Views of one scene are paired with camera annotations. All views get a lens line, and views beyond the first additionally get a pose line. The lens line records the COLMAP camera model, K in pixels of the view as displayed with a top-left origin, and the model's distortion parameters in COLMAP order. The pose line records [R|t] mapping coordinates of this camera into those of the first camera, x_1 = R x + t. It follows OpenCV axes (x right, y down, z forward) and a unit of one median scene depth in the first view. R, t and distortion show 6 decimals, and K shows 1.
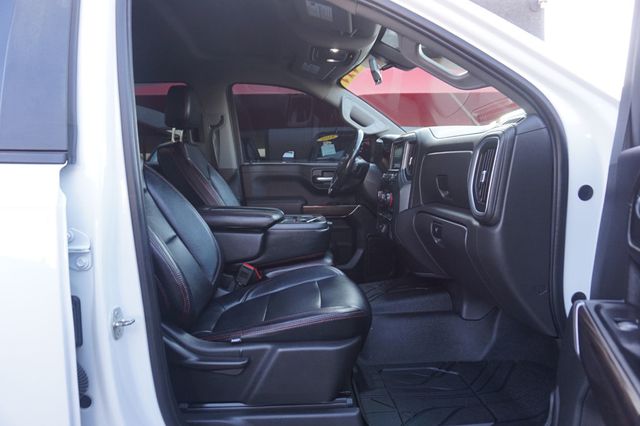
lens RADIAL K [[435.1, 0, 320.0], [0, 435.1, 213.0], [0, 0, 1]] dist [-0.022262, 0.005289]
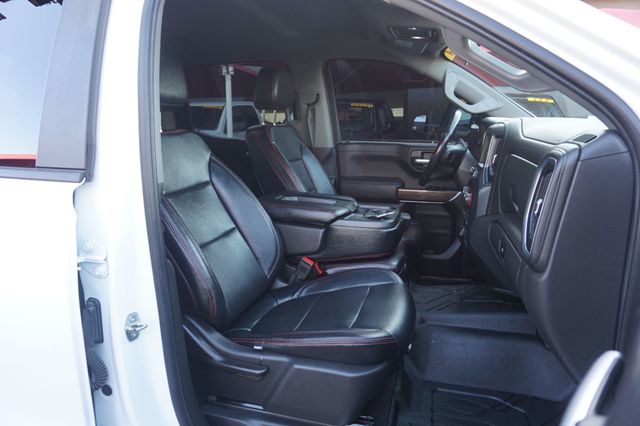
lens RADIAL K [[435.1, 0, 320.0], [0, 435.1, 213.0], [0, 0, 1]] dist [-0.022262, 0.005289]
pose [[0.944873, 0.075946, -0.318508, 0.167637], [-0.044116, 0.993388, 0.105992, -0.091507], [0.324452, -0.086098, 0.941976, 0.085321]]
